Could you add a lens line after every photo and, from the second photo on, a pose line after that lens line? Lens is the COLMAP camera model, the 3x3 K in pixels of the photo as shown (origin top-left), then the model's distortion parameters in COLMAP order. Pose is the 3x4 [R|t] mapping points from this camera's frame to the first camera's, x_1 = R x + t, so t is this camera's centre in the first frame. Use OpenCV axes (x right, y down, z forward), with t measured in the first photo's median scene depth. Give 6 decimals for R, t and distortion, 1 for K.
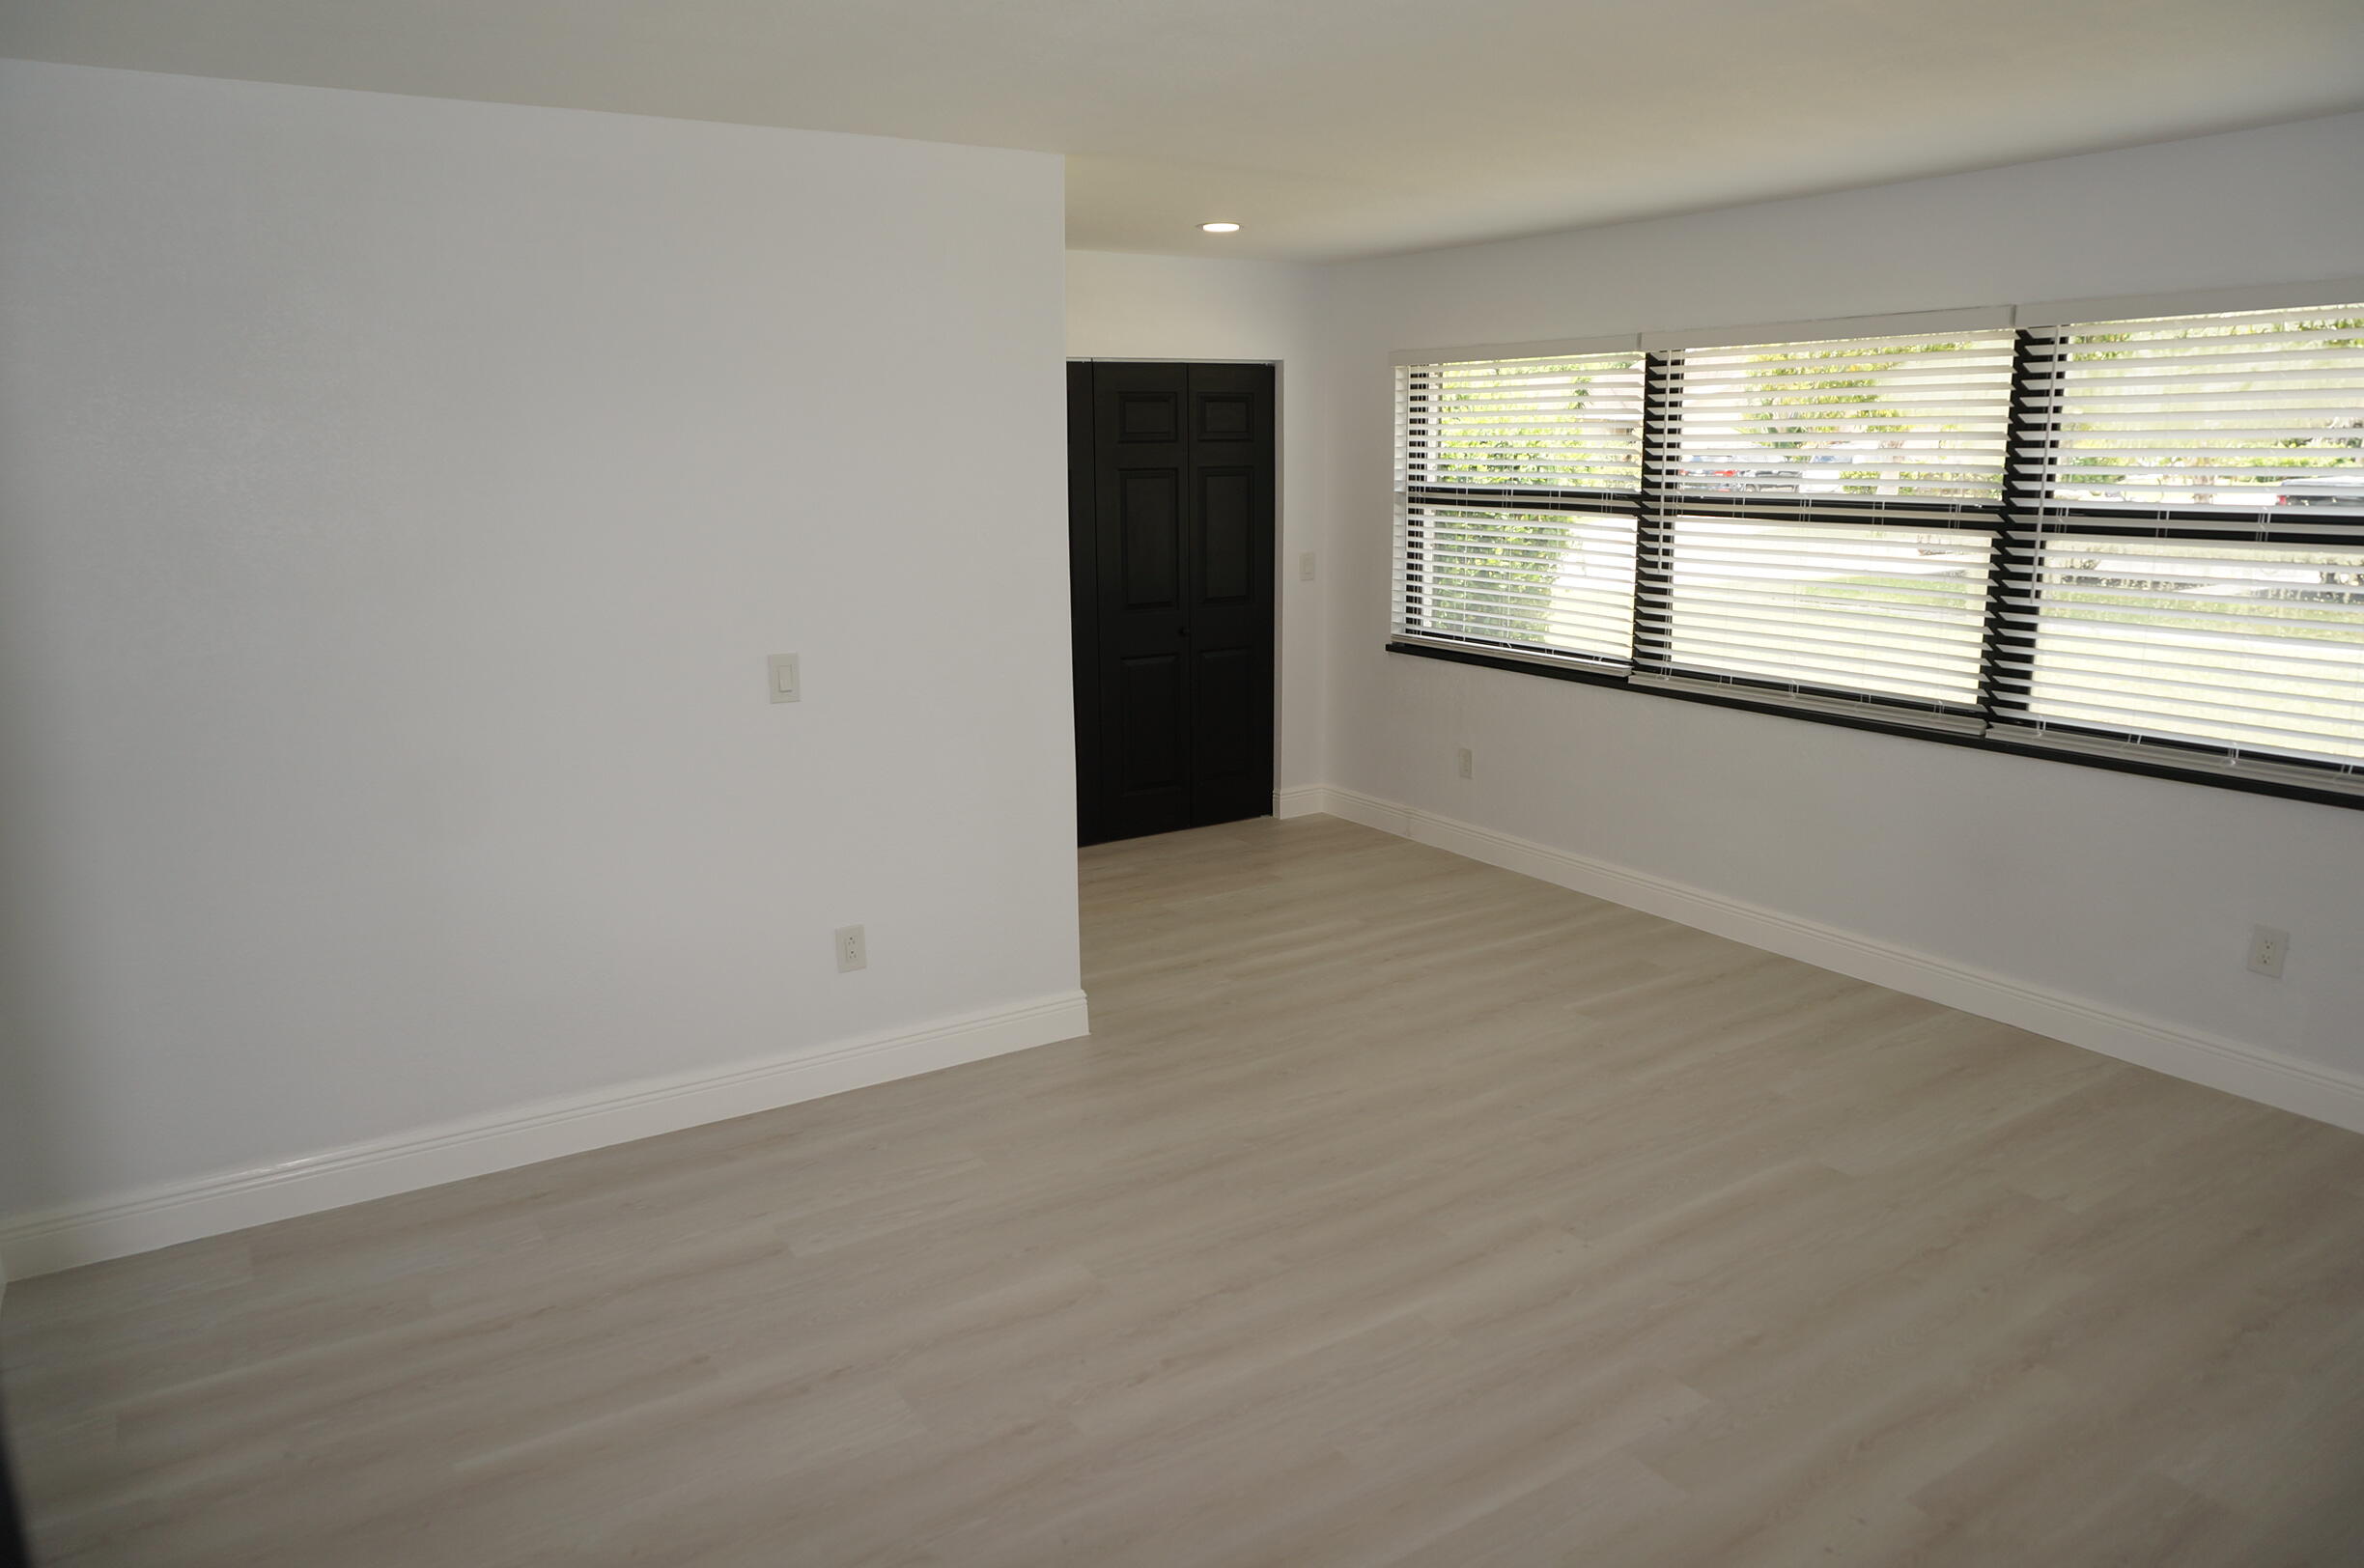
lens RADIAL K [[1568.8, 0, 1192.8], [0, 1568.8, 802.5], [0, 0, 1]] dist [-0.051126, 0.022460]
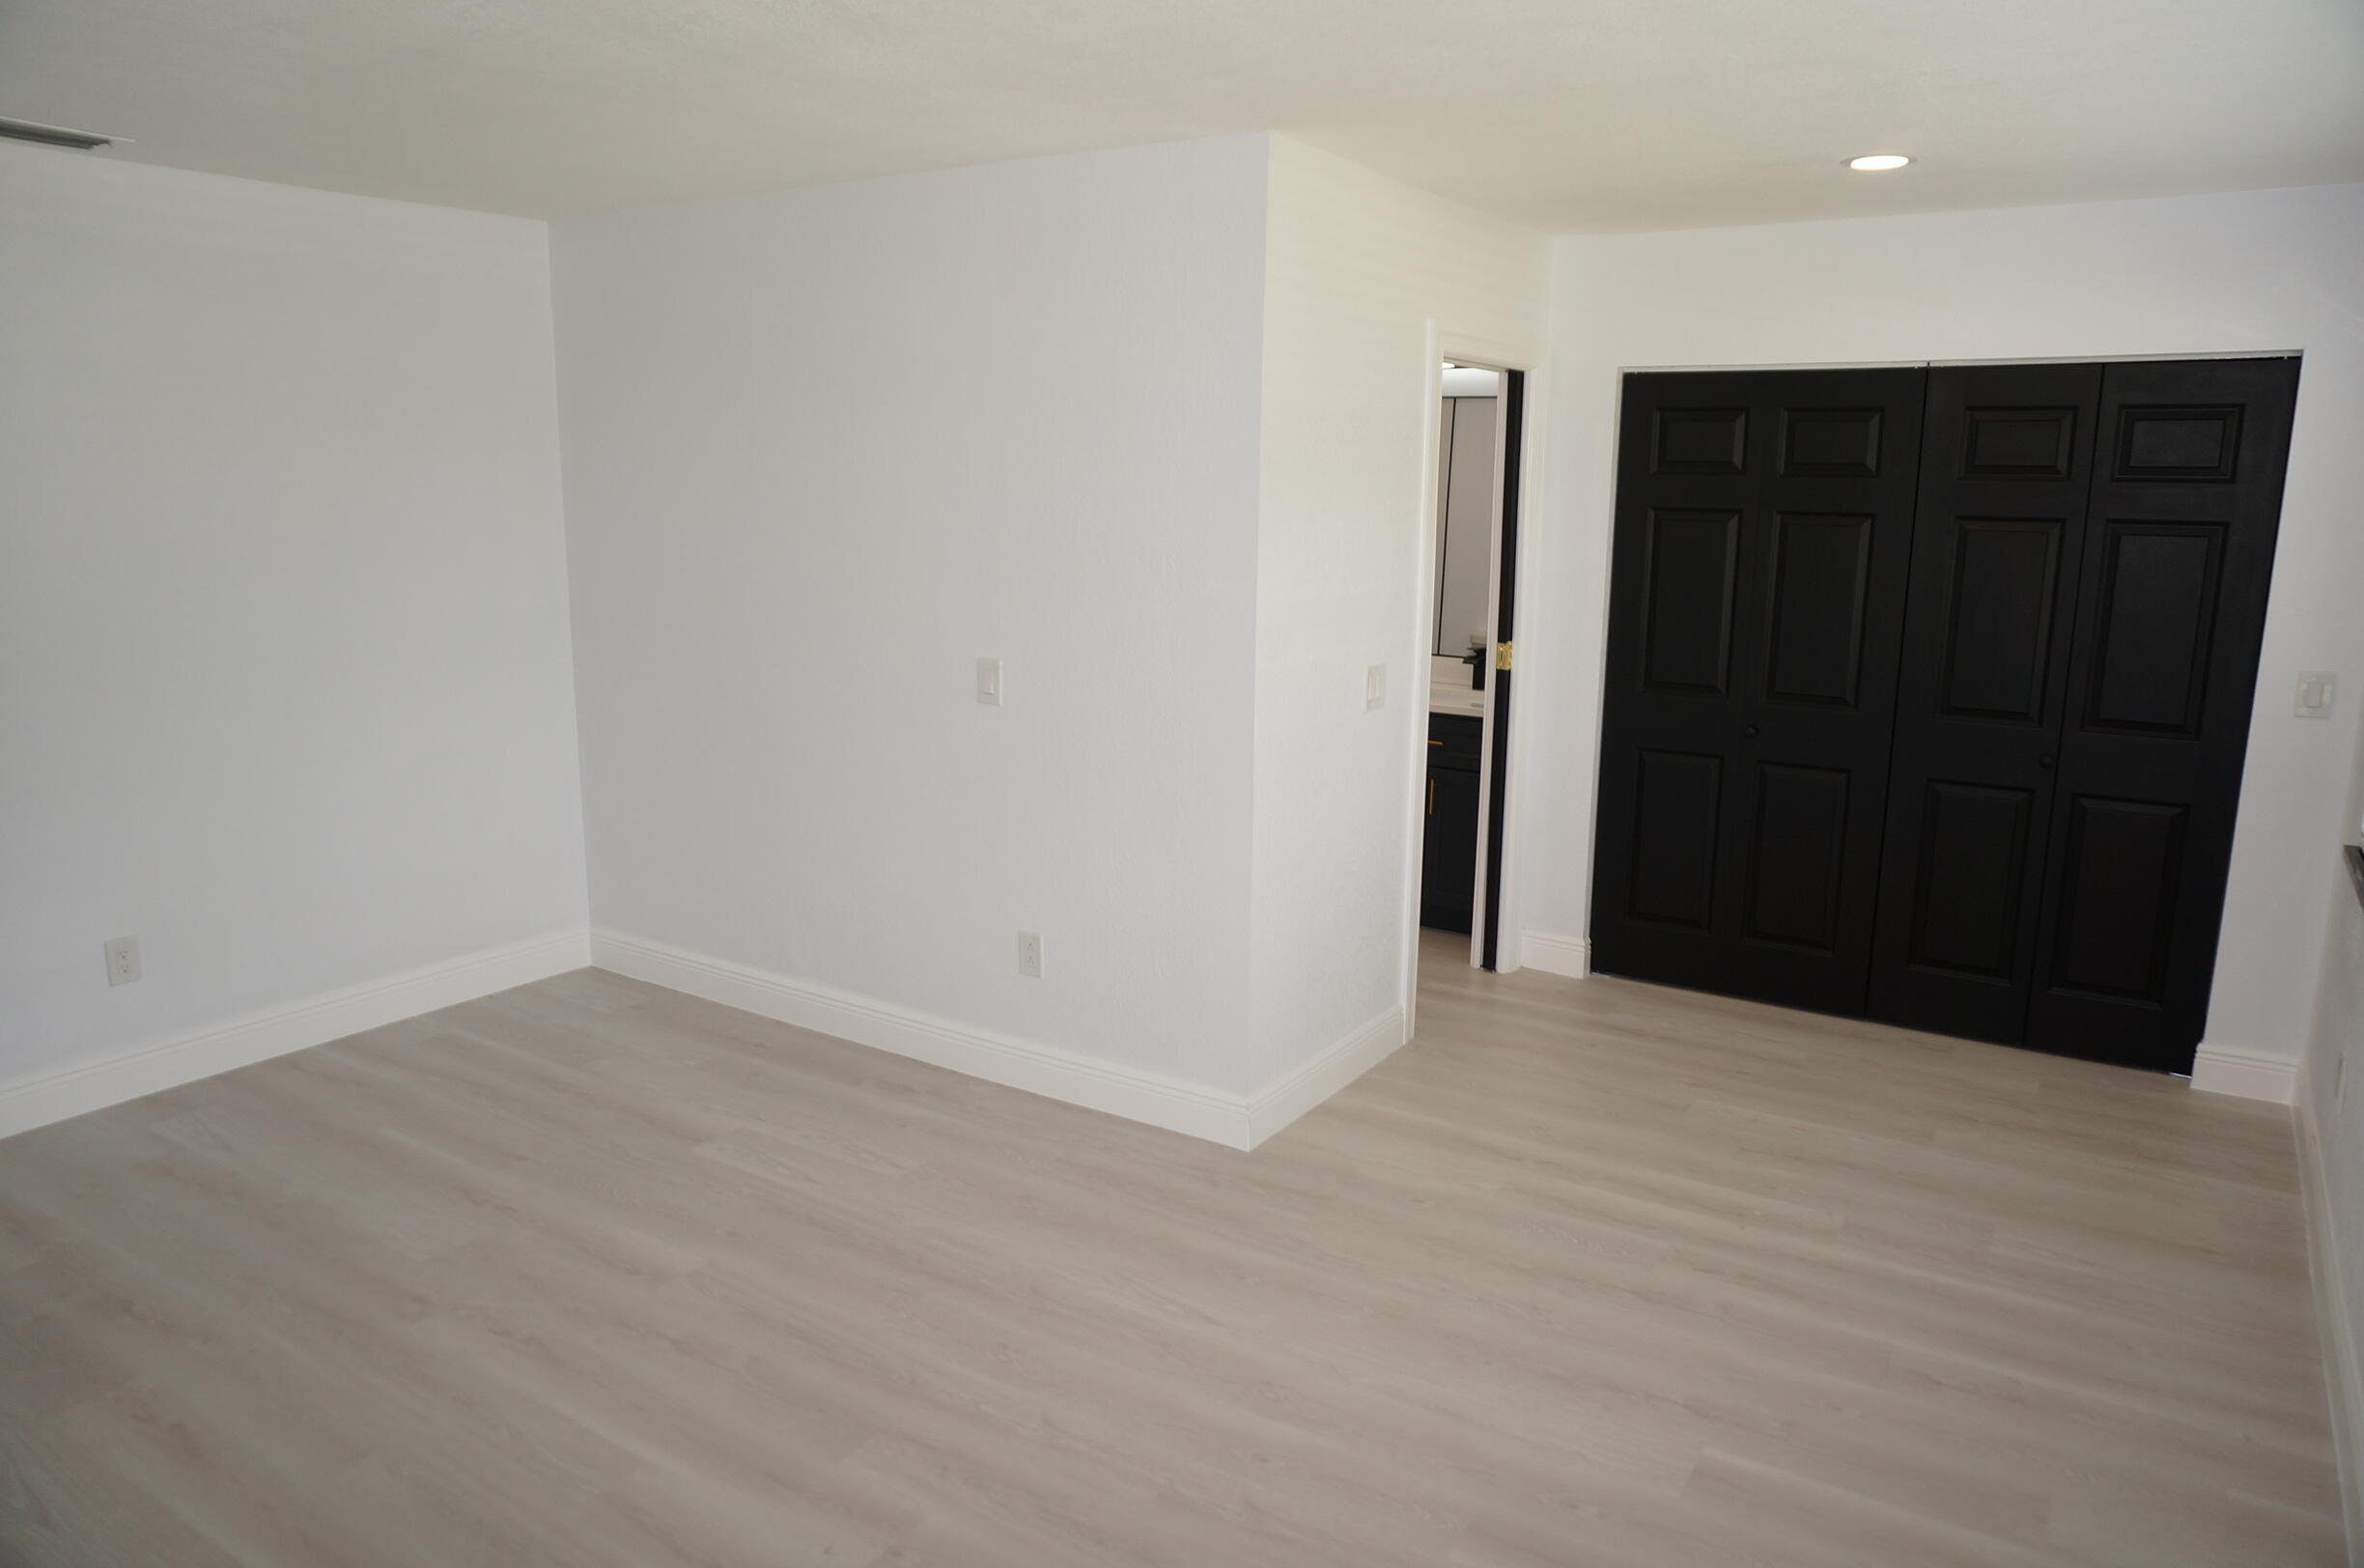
lens RADIAL K [[1568.8, 0, 1192.8], [0, 1568.8, 802.5], [0, 0, 1]] dist [-0.051126, 0.022460]
pose [[0.407799, 0.198695, -0.891191, 0.566012], [-0.218416, 0.968927, 0.116082, -0.114048], [0.886563, 0.147312, 0.438525, 0.495590]]
